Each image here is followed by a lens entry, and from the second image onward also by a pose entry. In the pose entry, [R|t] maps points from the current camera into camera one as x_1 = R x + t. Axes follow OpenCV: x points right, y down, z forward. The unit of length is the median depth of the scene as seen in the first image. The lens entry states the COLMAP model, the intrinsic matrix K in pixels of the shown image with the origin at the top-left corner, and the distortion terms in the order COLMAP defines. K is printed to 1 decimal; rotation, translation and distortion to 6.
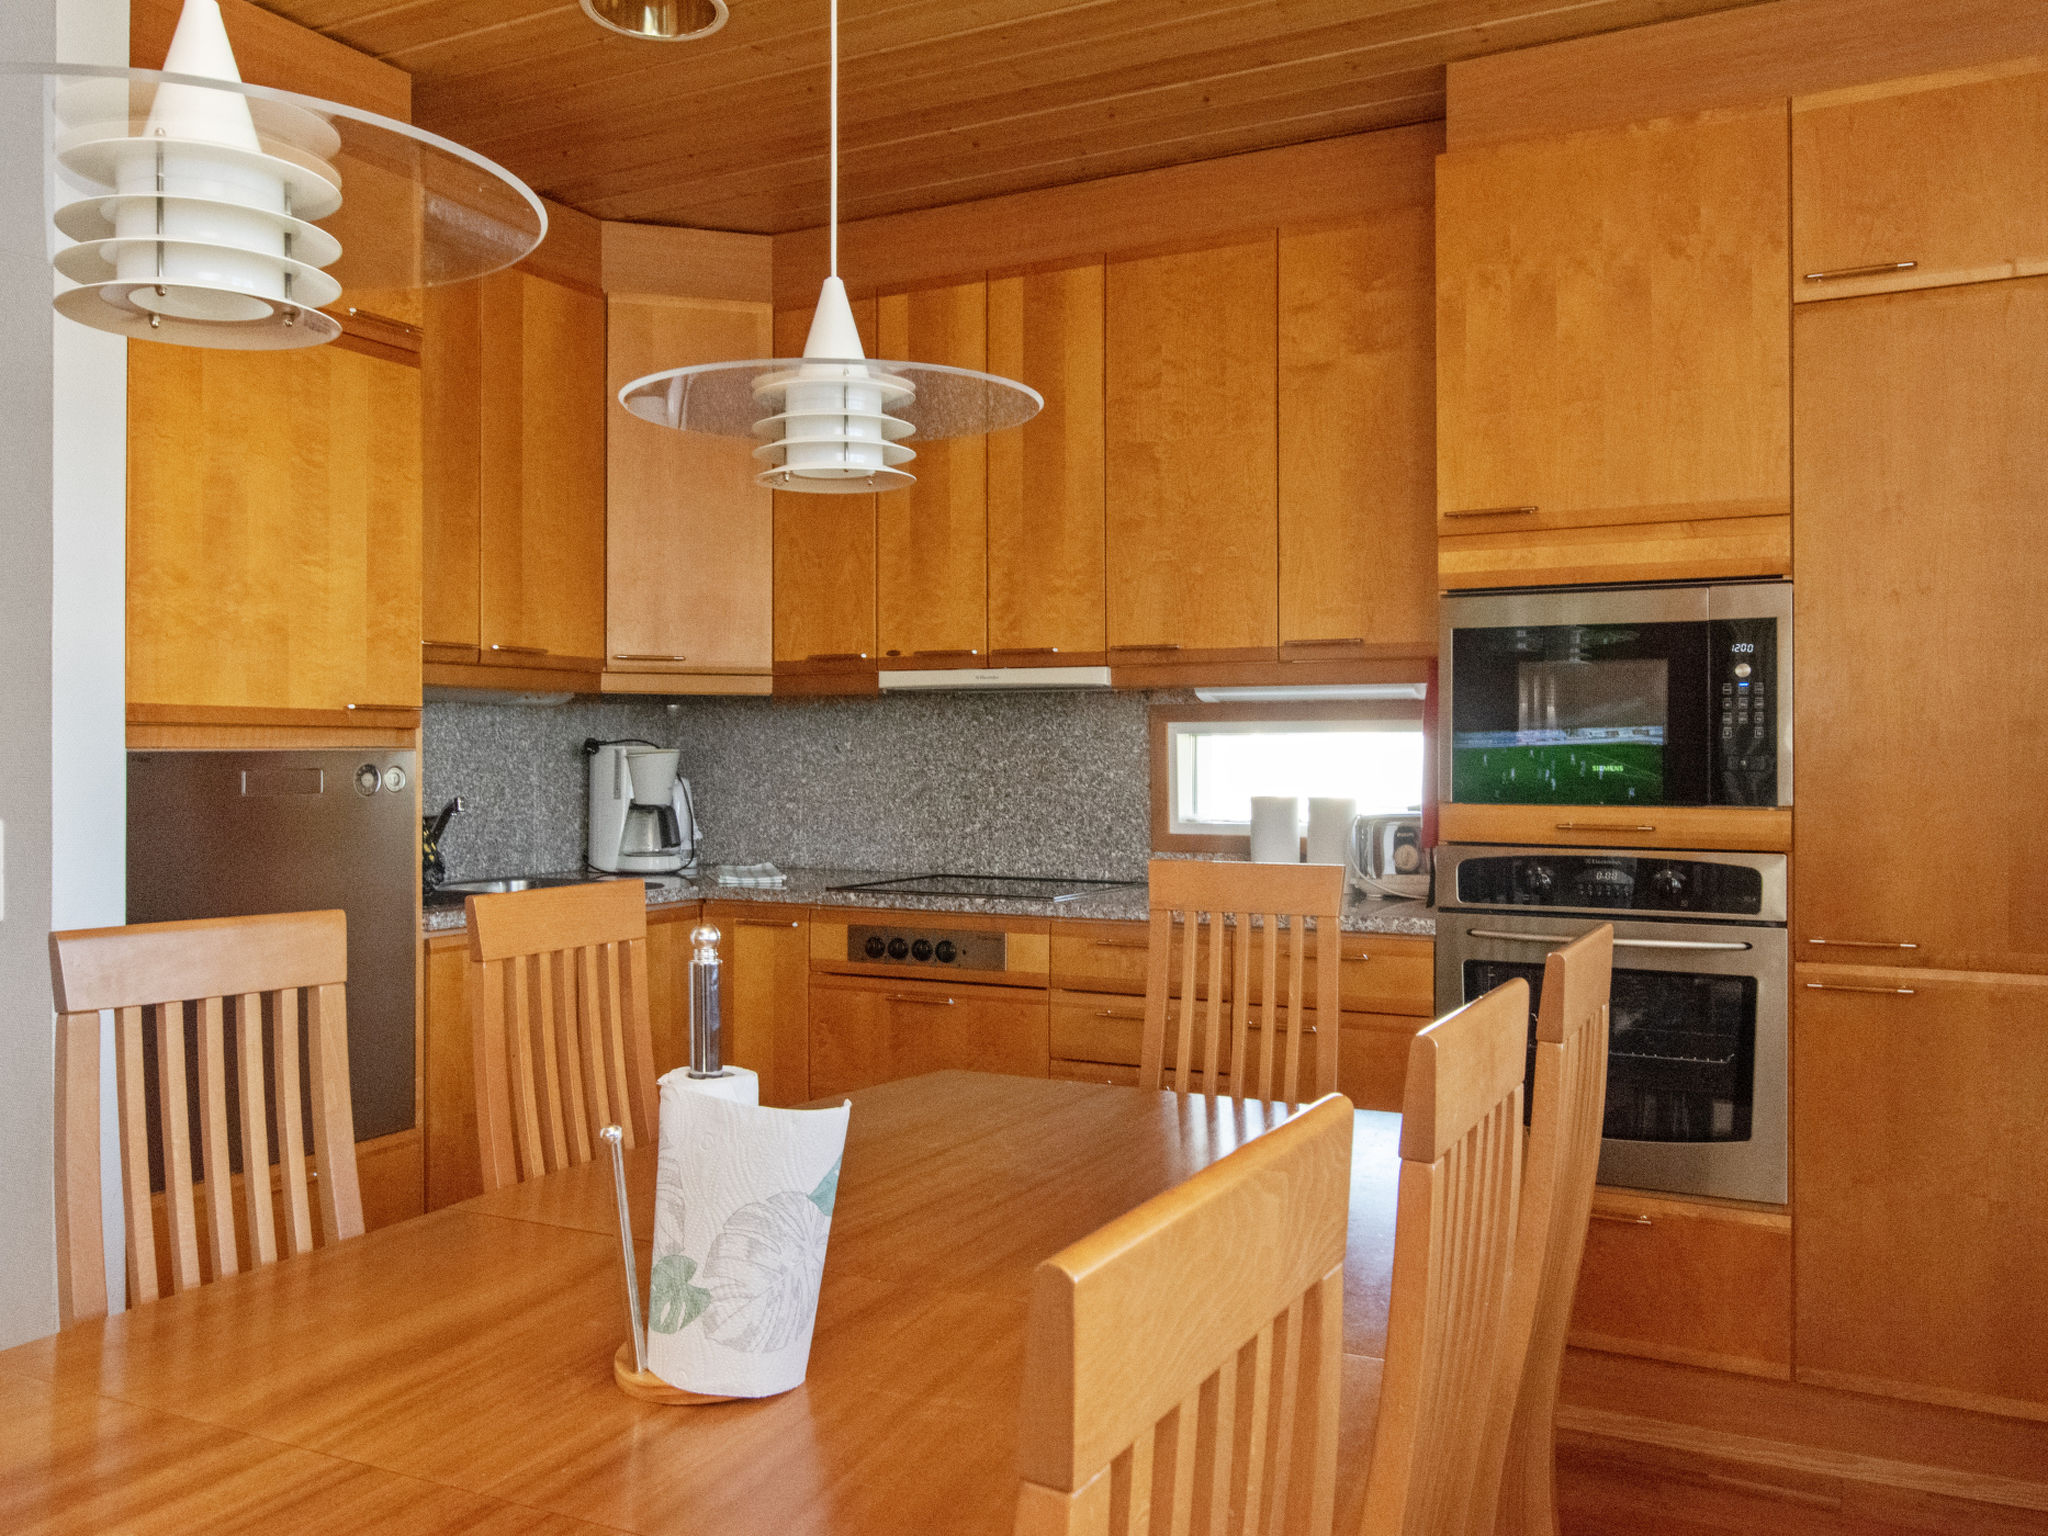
lens RADIAL K [[1601.1, 0, 1023.5], [0, 1601.1, 760.1], [0, 0, 1]] dist [-0.031217, 0.013687]
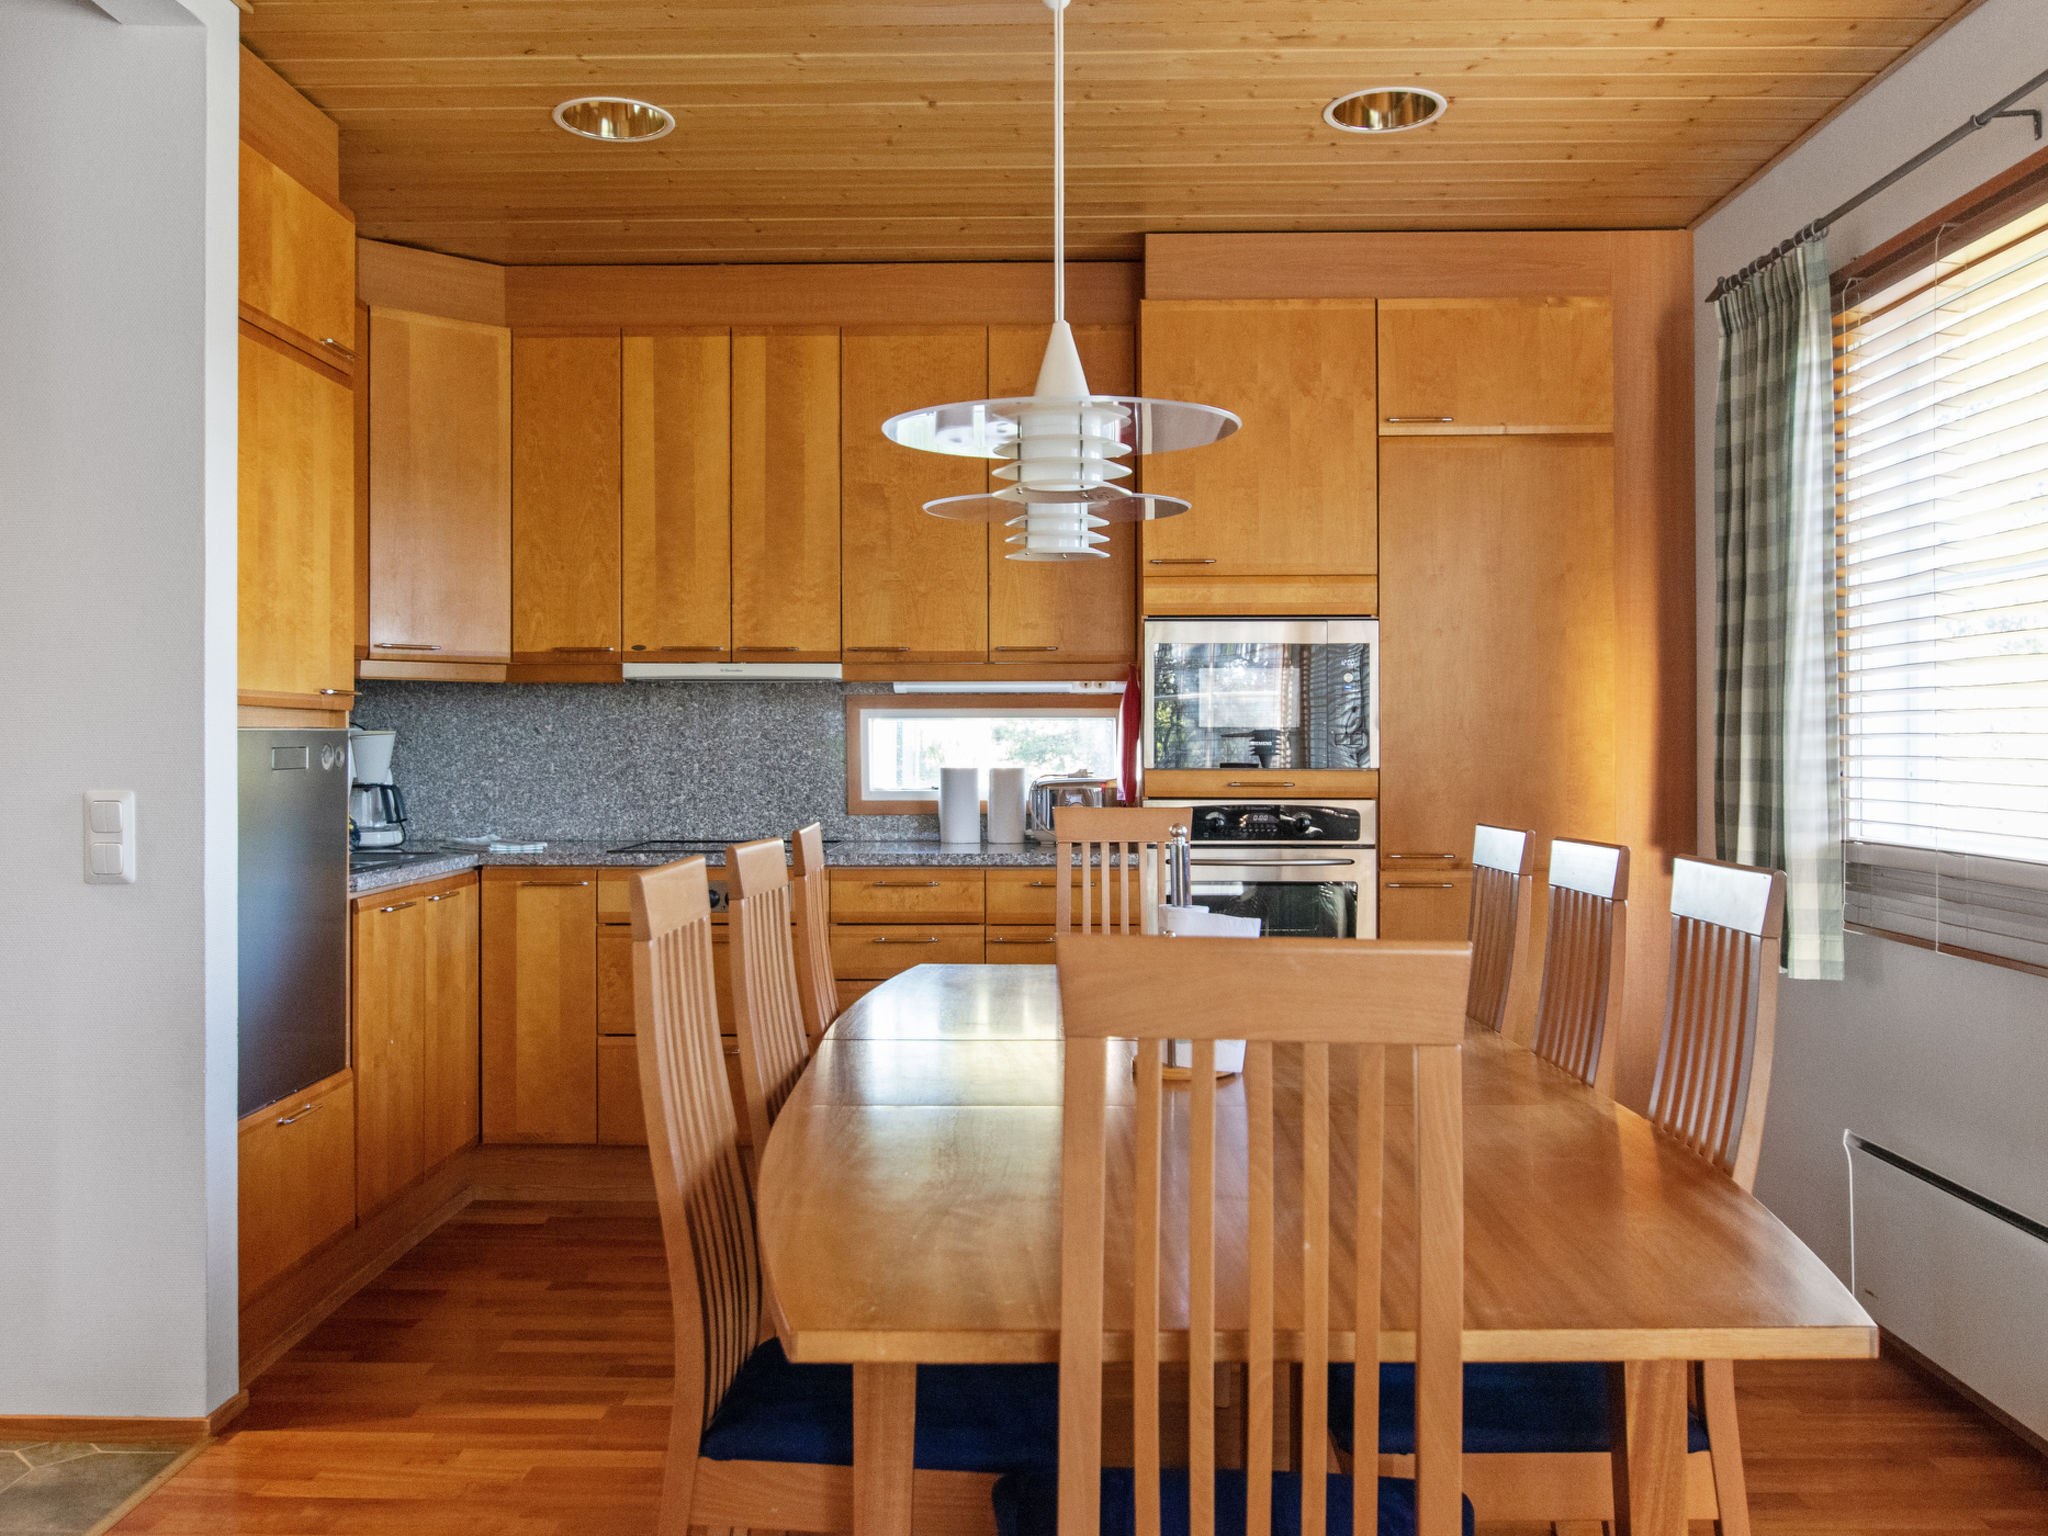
lens RADIAL K [[1609.5, 0, 1023.2], [0, 1609.5, 769.2], [0, 0, 1]] dist [-0.052476, -0.009414]
pose [[0.902869, -0.009675, 0.429808, -0.346821], [0.003293, 0.999873, 0.015590, 0.003769], [-0.429904, -0.012661, 0.902786, -0.170936]]
